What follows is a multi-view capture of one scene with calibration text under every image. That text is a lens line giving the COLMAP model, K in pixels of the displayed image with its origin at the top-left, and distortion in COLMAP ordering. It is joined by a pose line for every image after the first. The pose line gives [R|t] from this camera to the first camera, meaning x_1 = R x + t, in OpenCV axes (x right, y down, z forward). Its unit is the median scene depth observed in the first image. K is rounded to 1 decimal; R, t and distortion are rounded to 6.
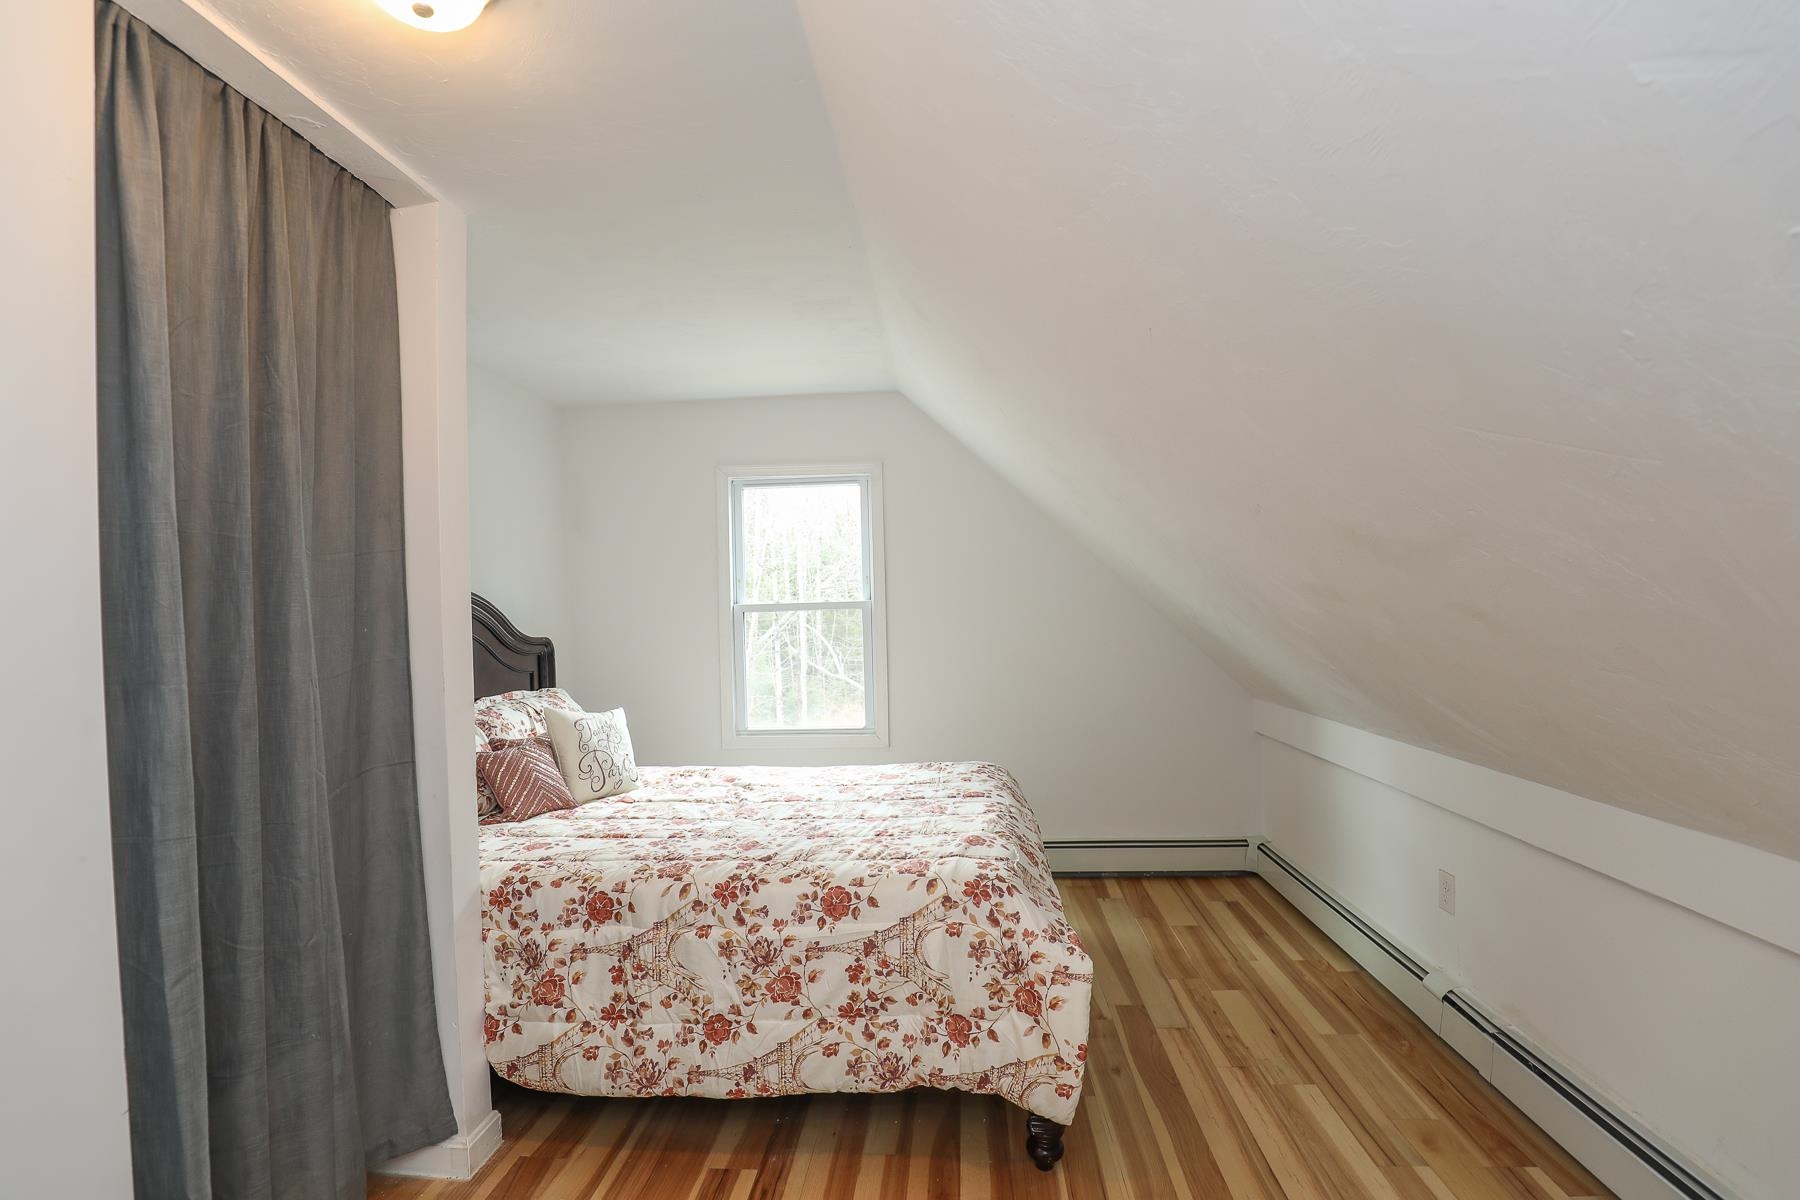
lens RADIAL K [[846.8, 0, 886.3], [0, 846.8, 603.3], [0, 0, 1]] dist [-0.034394, 0.007546]
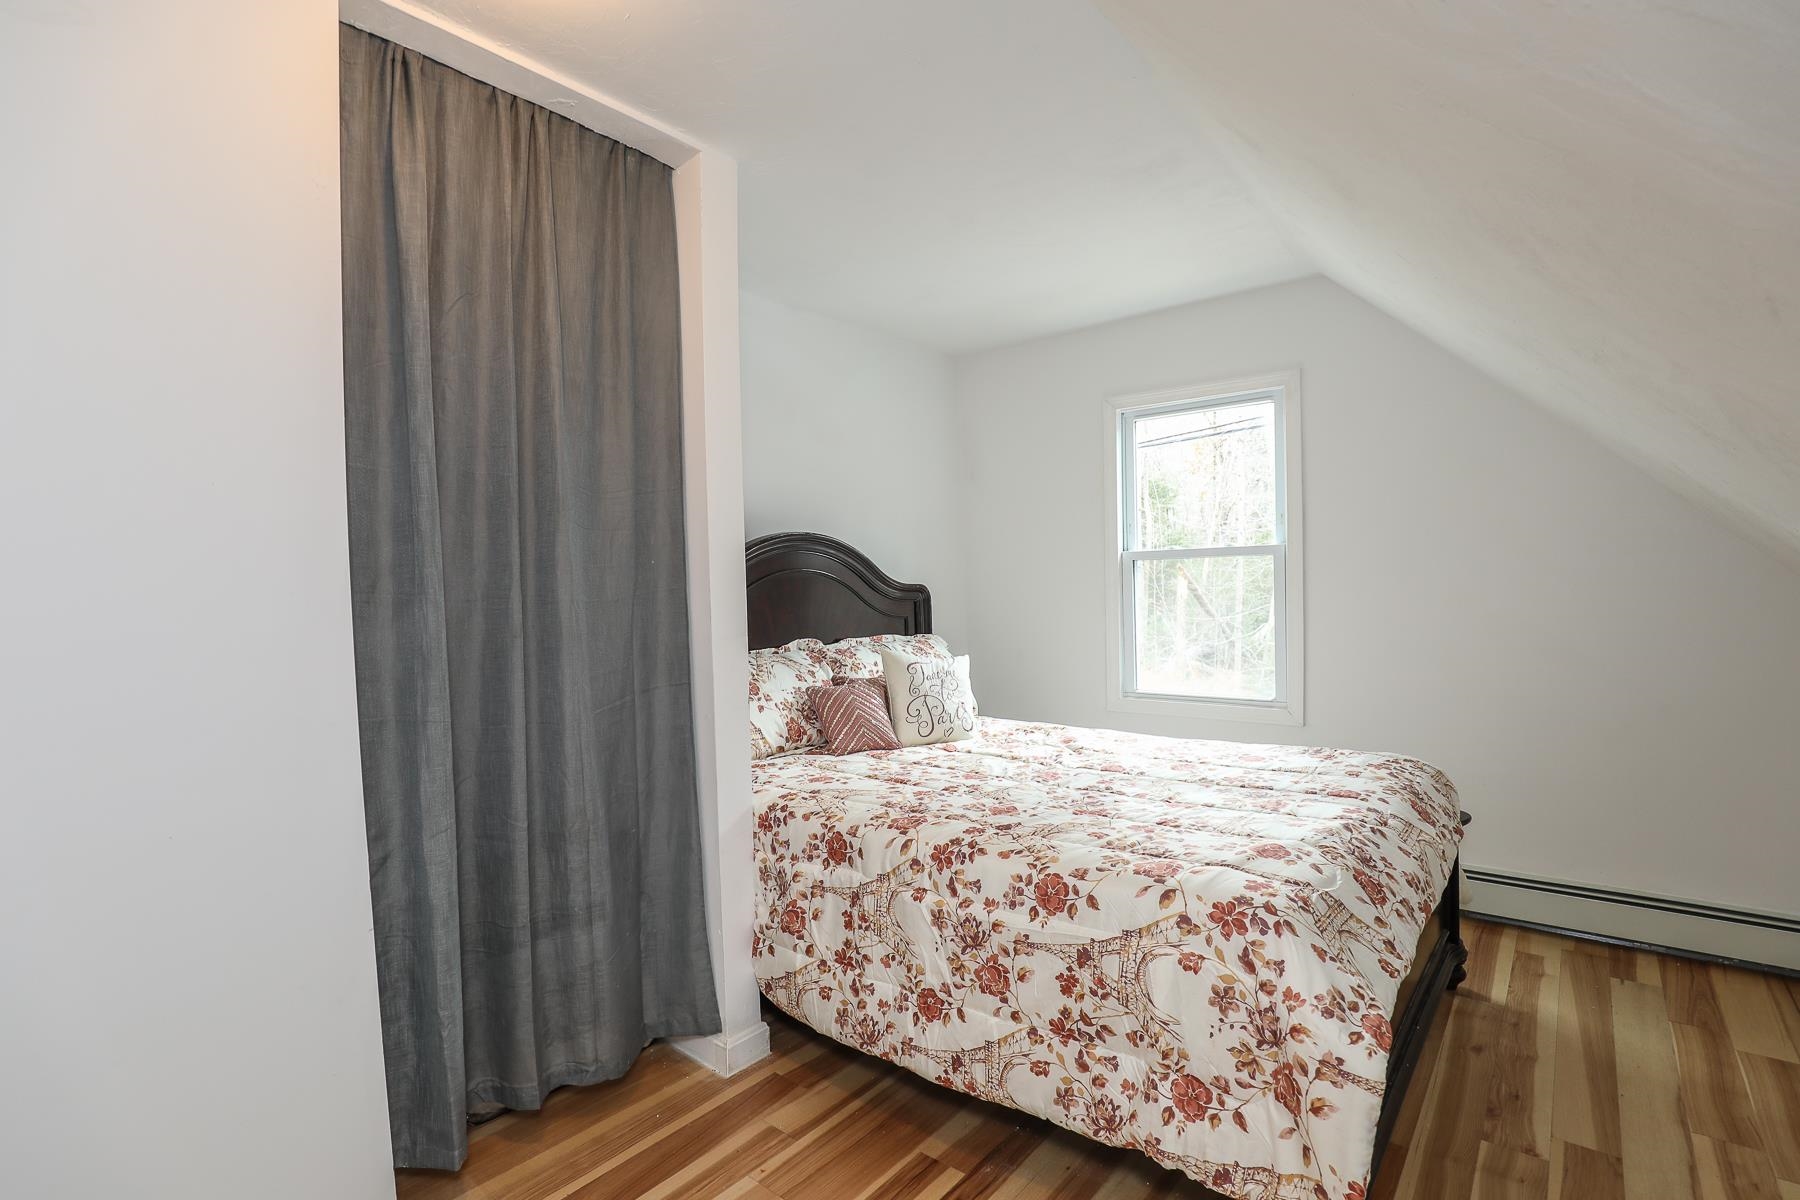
lens RADIAL K [[846.8, 0, 900.0], [0, 846.8, 605.4], [0, 0, 1]] dist [-0.034394, 0.007546]
pose [[0.822869, 0.021091, -0.567839, 0.269327], [0.002016, 0.999196, 0.040034, 0.043869], [0.568227, -0.034088, 0.822165, 0.252357]]
